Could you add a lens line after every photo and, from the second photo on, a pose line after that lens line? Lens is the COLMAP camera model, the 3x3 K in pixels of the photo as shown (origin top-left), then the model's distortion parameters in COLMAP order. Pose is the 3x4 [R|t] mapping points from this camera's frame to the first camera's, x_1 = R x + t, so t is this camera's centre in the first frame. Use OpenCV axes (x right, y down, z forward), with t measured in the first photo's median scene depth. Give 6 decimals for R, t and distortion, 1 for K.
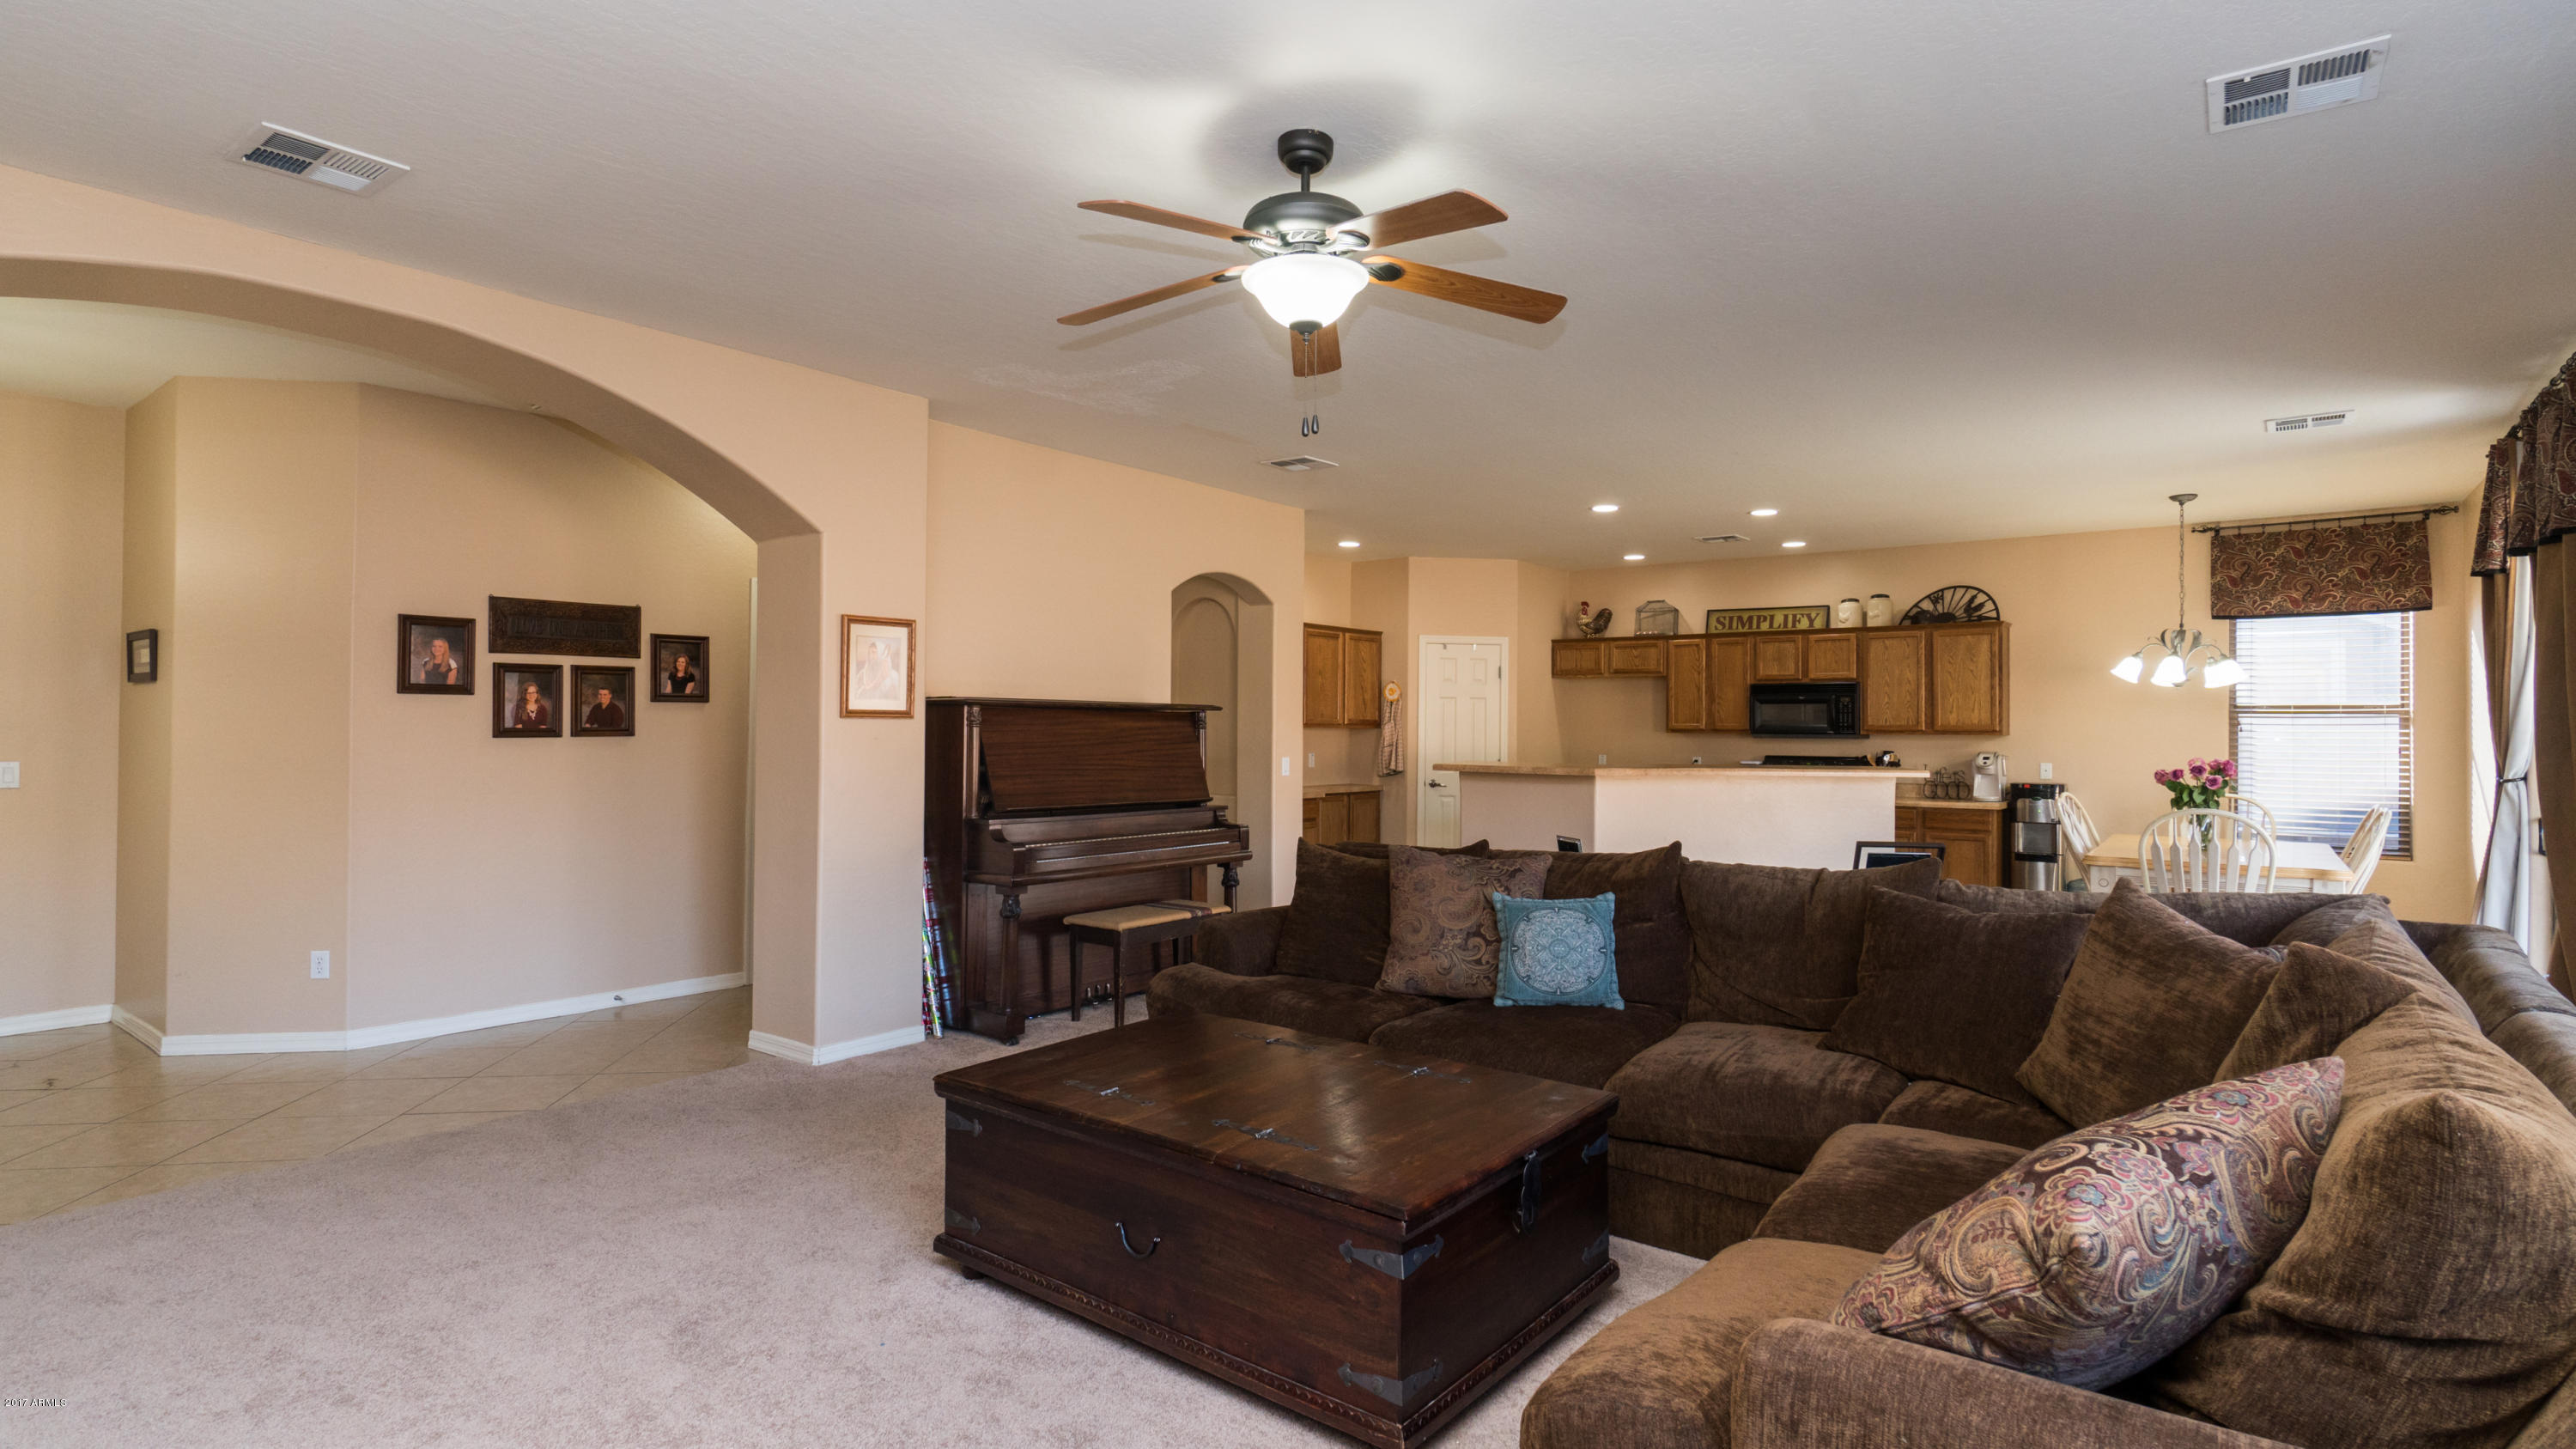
lens RADIAL K [[1242.2, 0, 1298.7], [0, 1242.2, 712.4], [0, 0, 1]] dist [-0.000645, 0.000704]
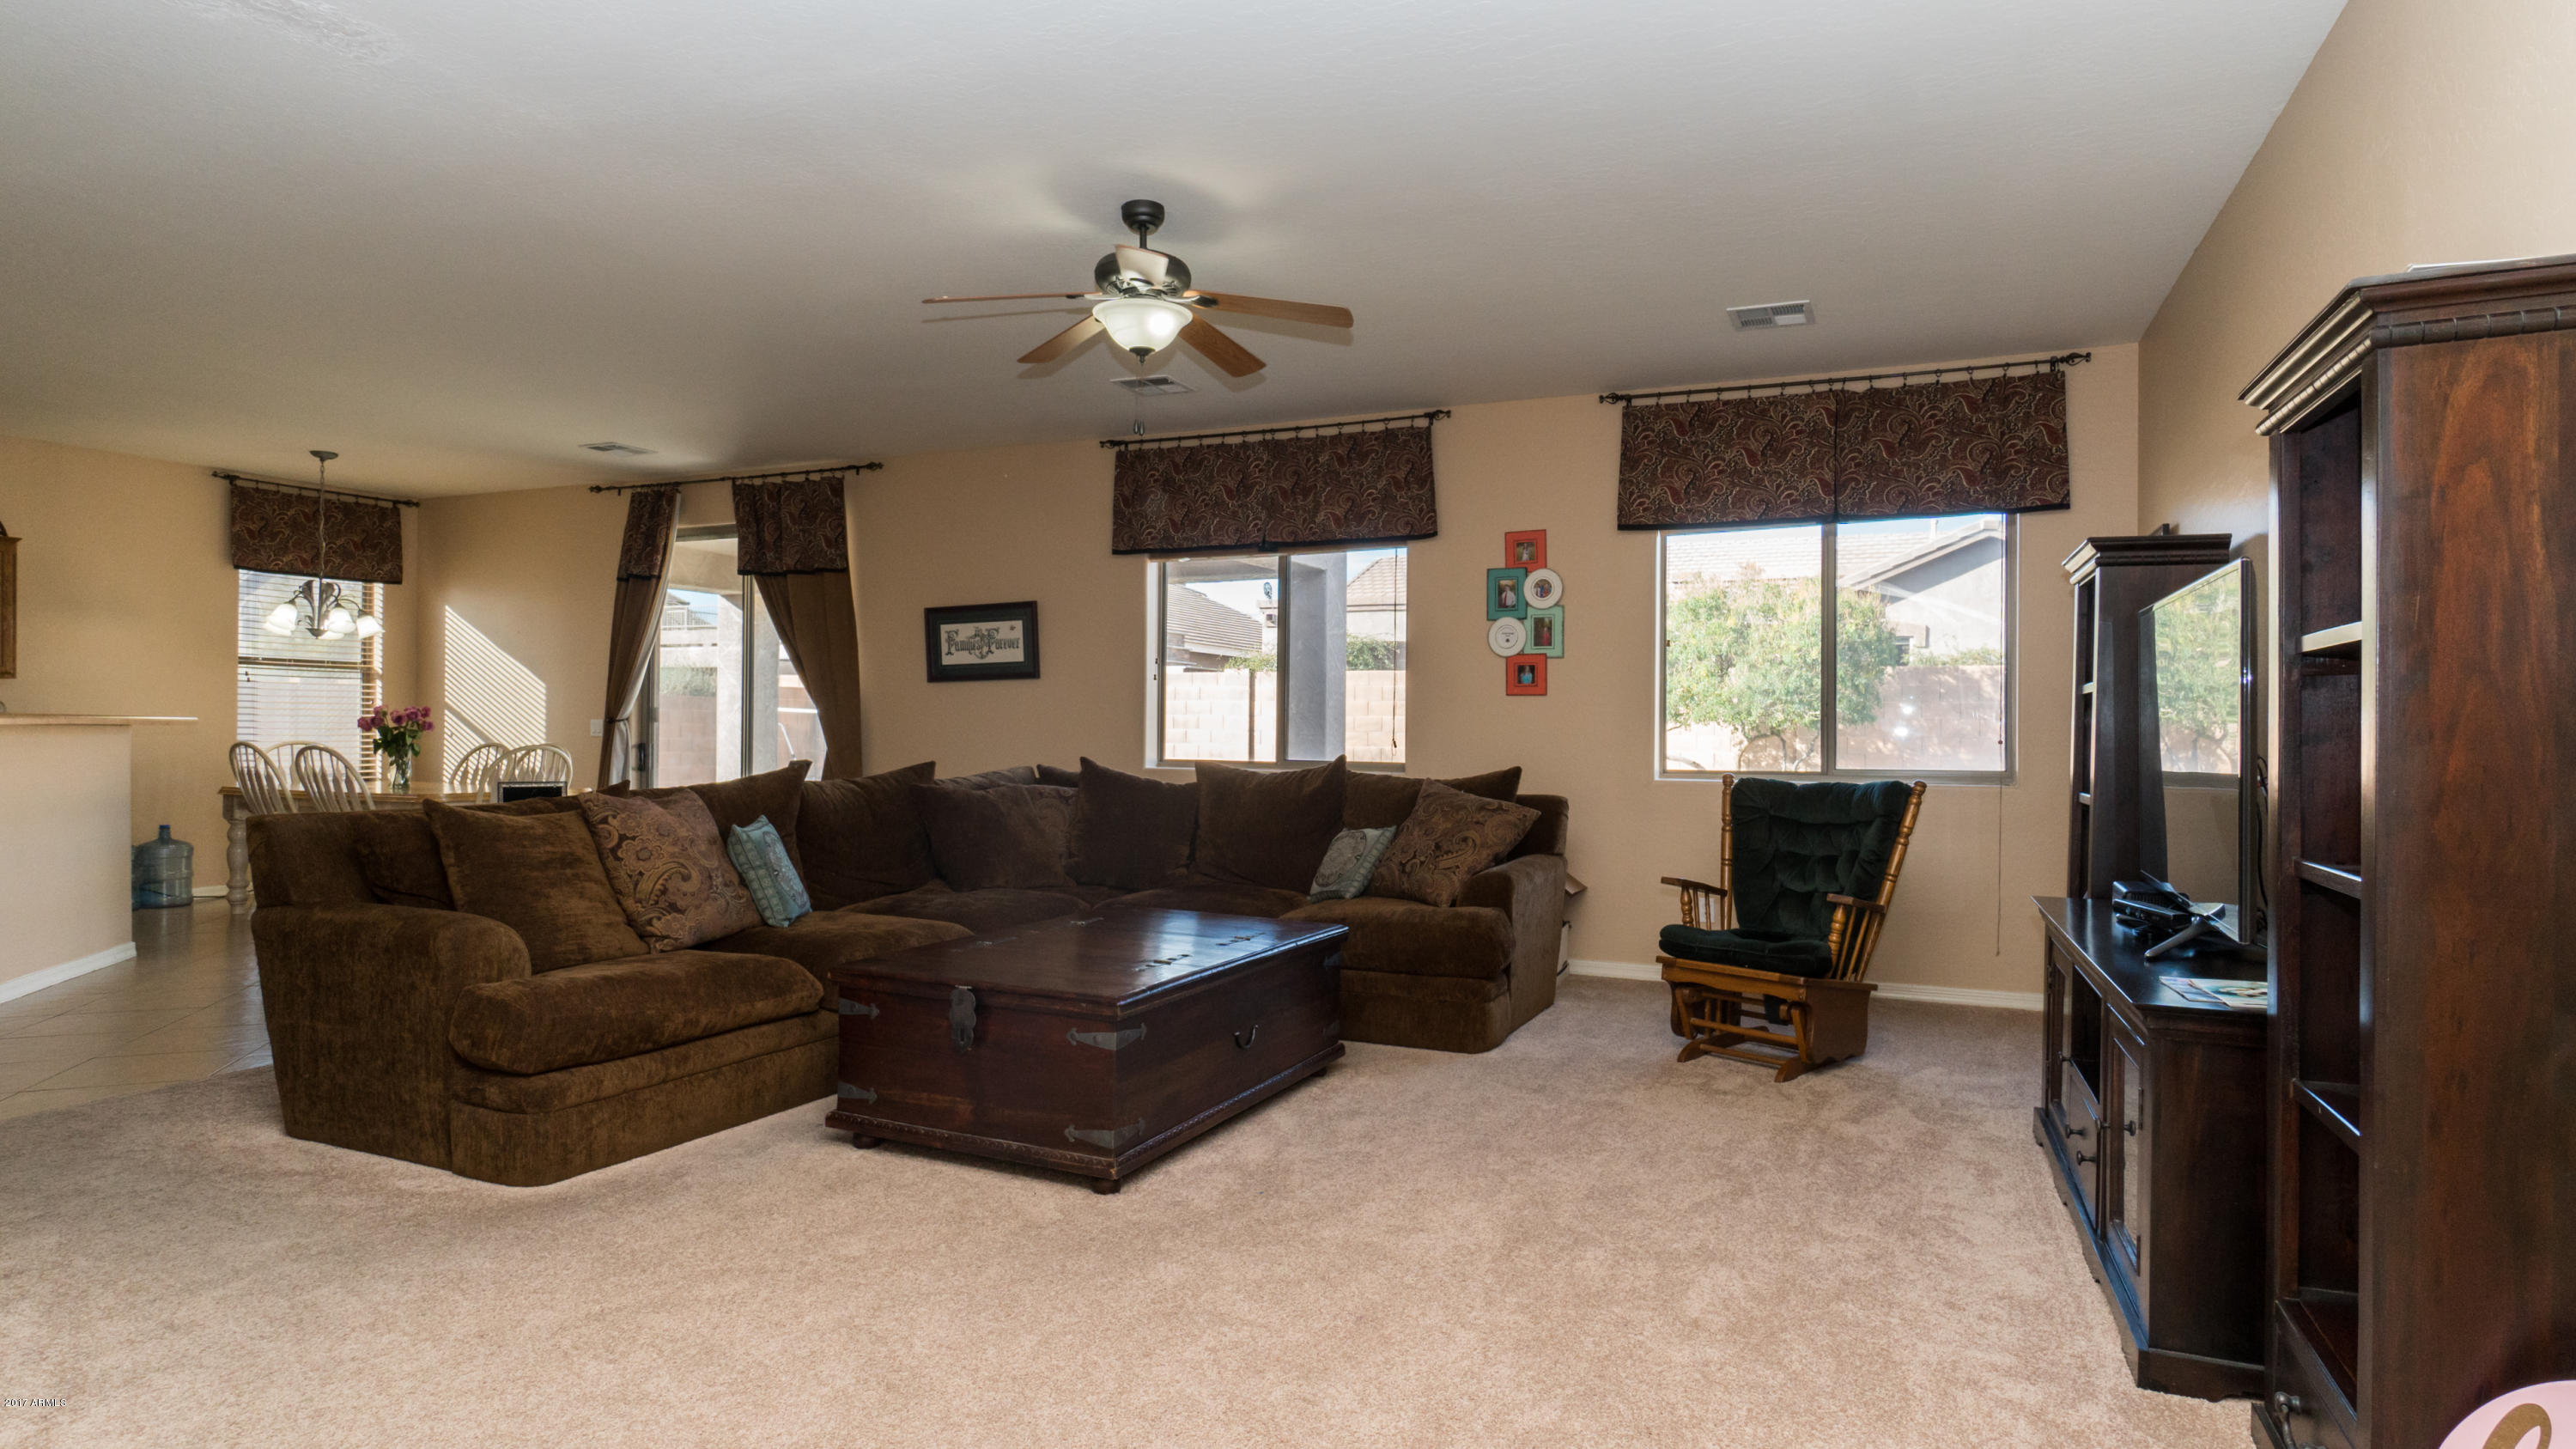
lens RADIAL K [[1313.9, 0, 1306.2], [0, 1313.9, 731.8], [0, 0, 1]] dist [0.001311, -0.000332]
pose [[-0.246299, -0.013649, 0.969098, -0.469495], [-0.027791, 0.999589, 0.007015, 0.023150], [-0.968795, -0.025204, -0.246578, 0.399779]]
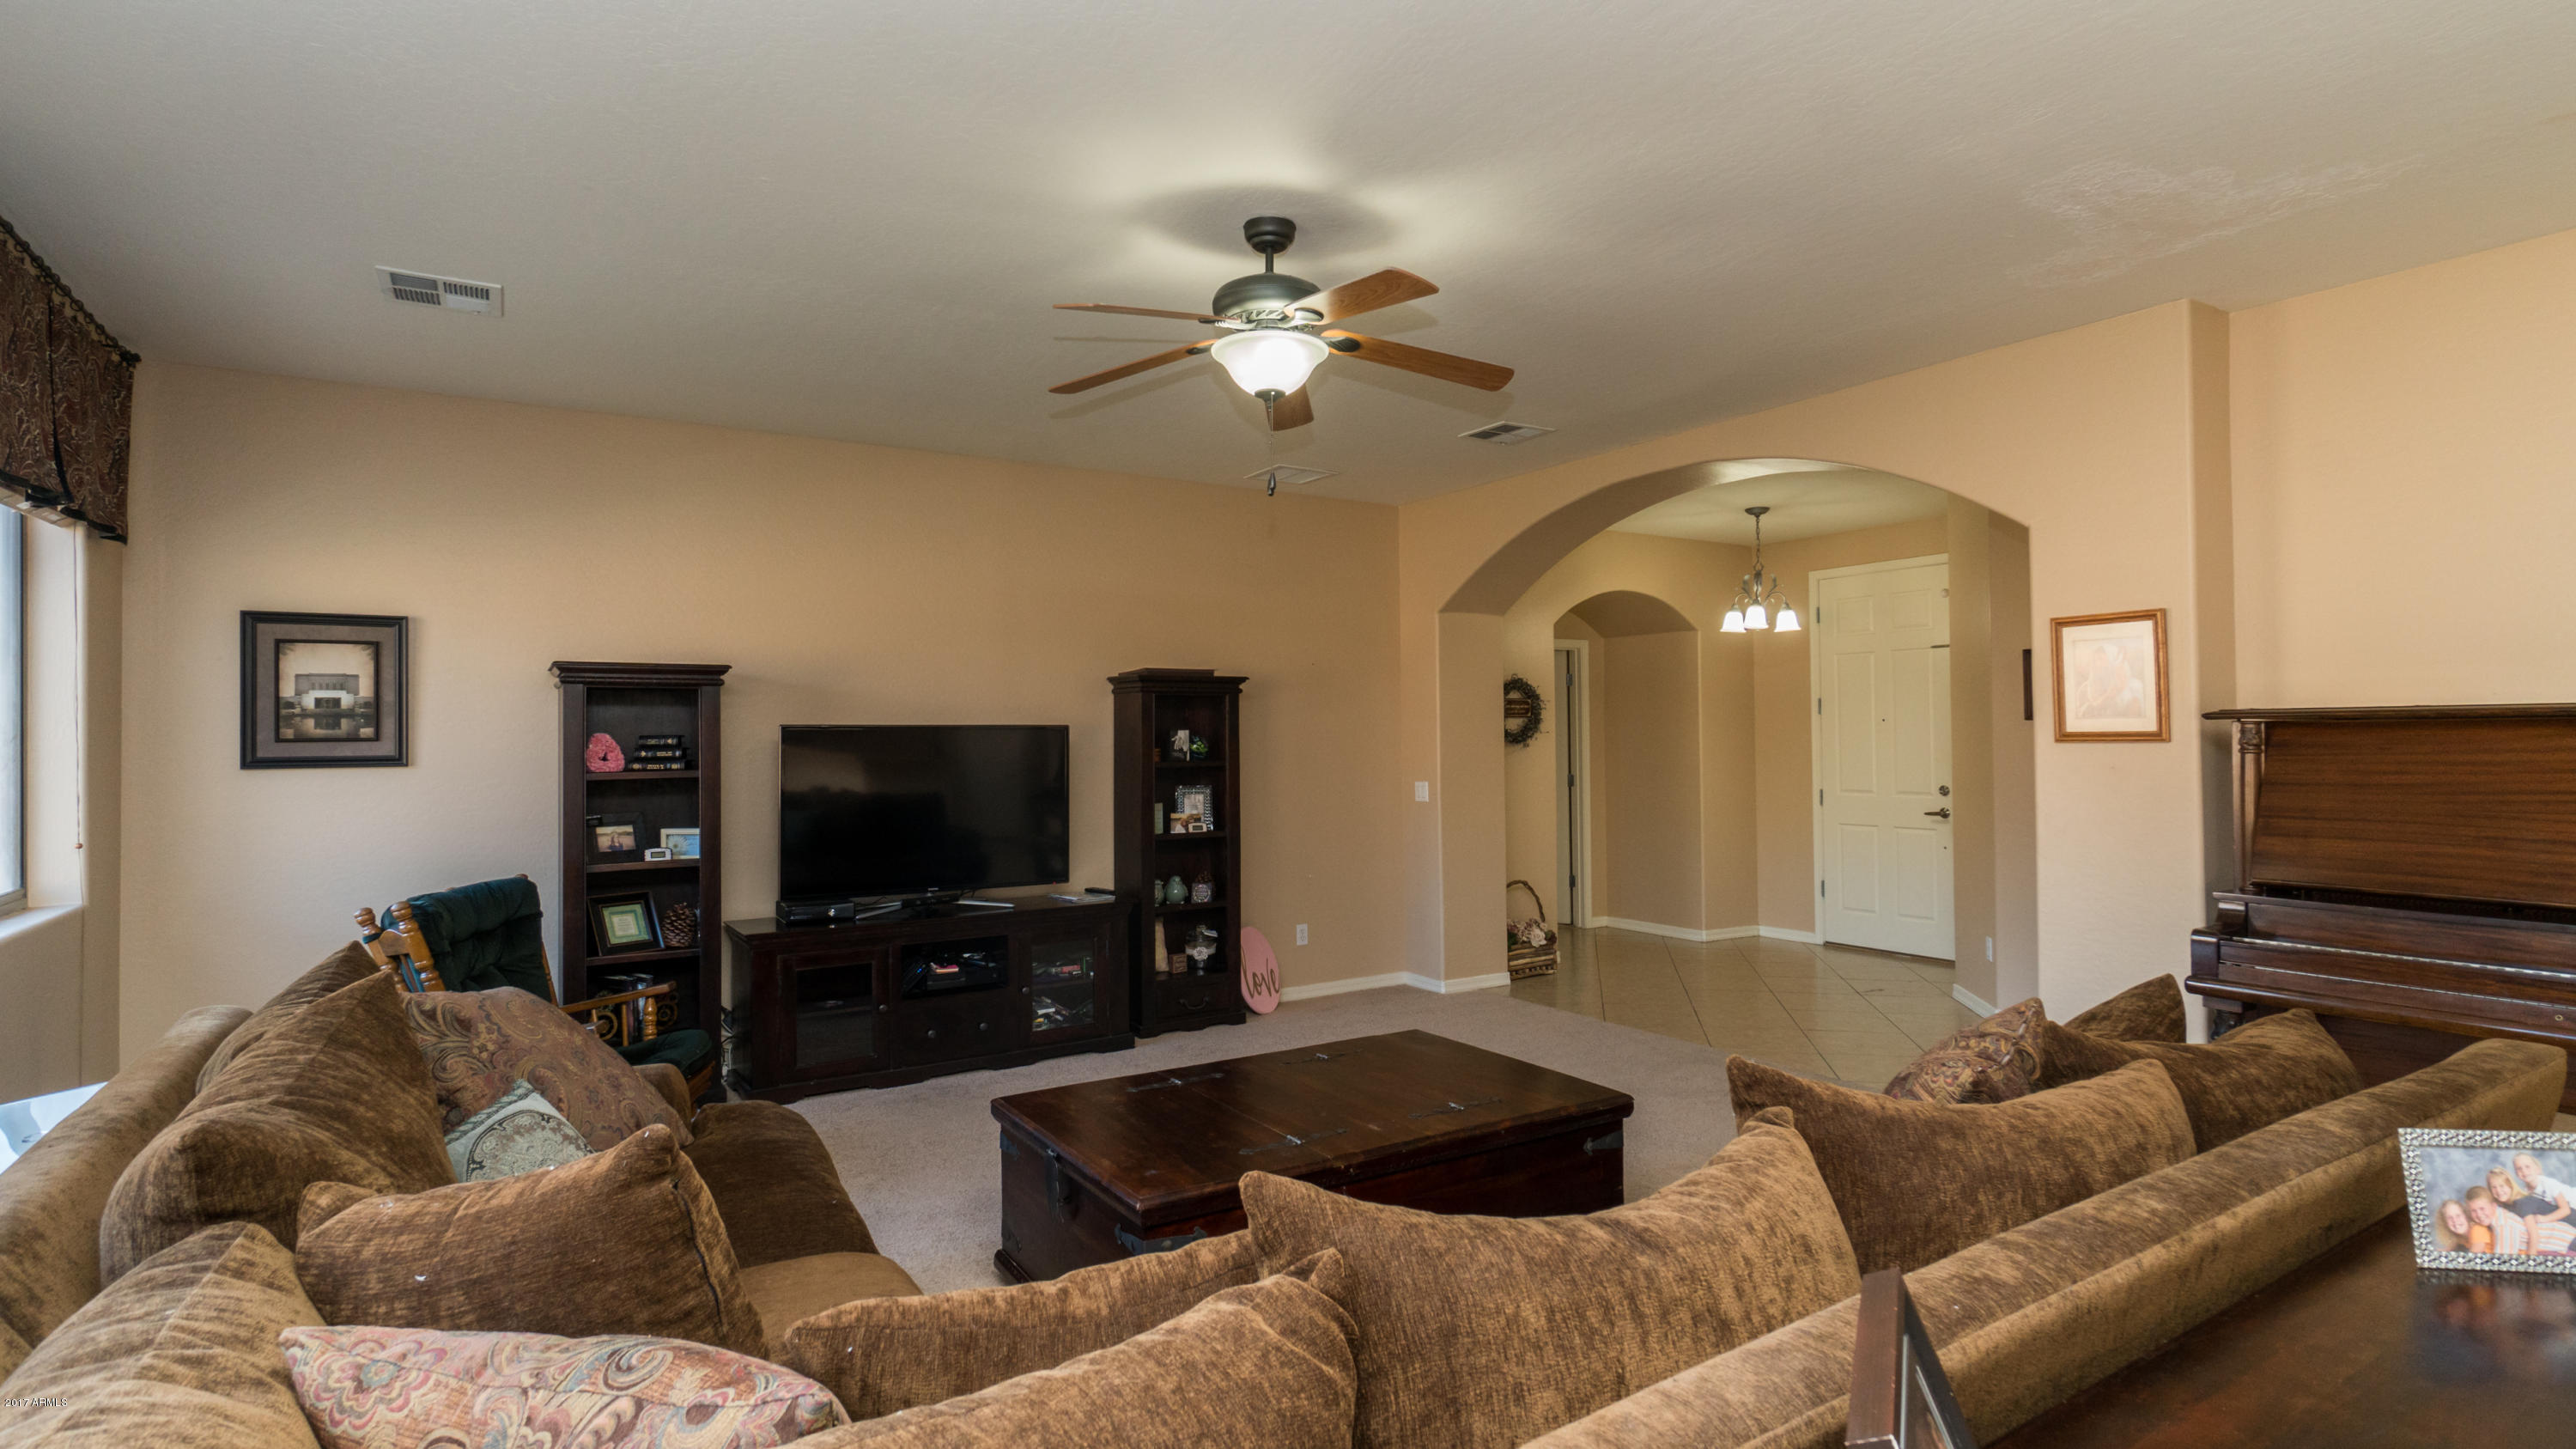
lens RADIAL K [[1242.2, 0, 1298.7], [0, 1242.2, 712.4], [0, 0, 1]] dist [-0.000645, 0.000704]
pose [[-0.342763, -0.026240, -0.939055, 0.343241], [0.021428, 0.999131, -0.035740, 0.001978], [0.939177, -0.032372, -0.341903, 0.475442]]
